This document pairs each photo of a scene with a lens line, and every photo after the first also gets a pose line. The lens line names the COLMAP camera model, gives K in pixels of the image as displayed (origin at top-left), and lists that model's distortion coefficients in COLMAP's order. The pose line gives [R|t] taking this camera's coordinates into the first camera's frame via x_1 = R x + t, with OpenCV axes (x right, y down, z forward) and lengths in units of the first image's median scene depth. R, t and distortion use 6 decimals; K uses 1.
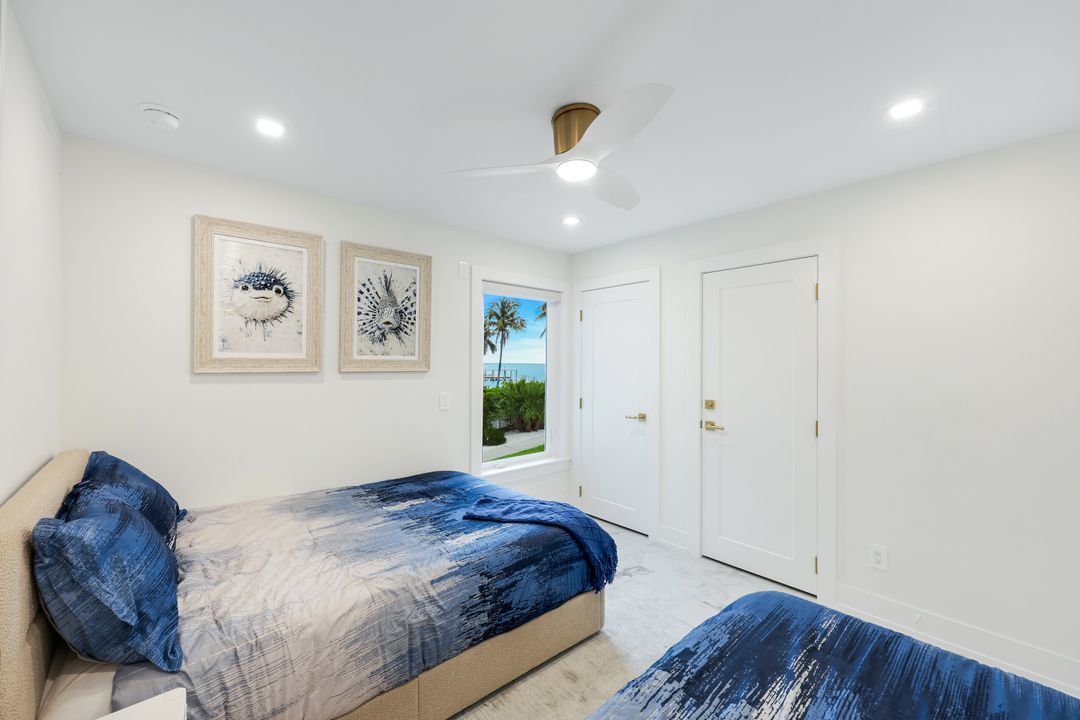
lens RADIAL K [[446.2, 0, 536.1], [0, 446.2, 360.1], [0, 0, 1]] dist [0.003821, -0.000282]
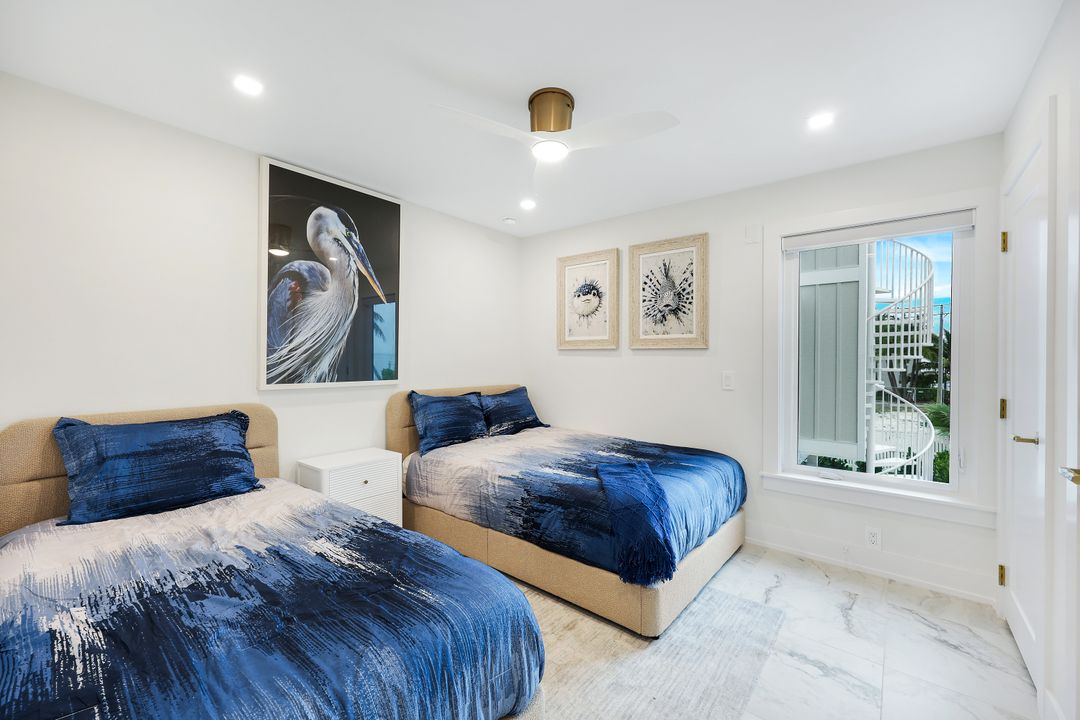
lens RADIAL K [[446.2, 0, 534.2], [0, 446.2, 361.8], [0, 0, 1]] dist [0.003821, -0.000282]
pose [[0.147201, 0.004399, -0.989097, 0.789925], [-0.000930, 0.999990, 0.004309, 0.058451], [0.989106, 0.000286, 0.147204, 0.543313]]
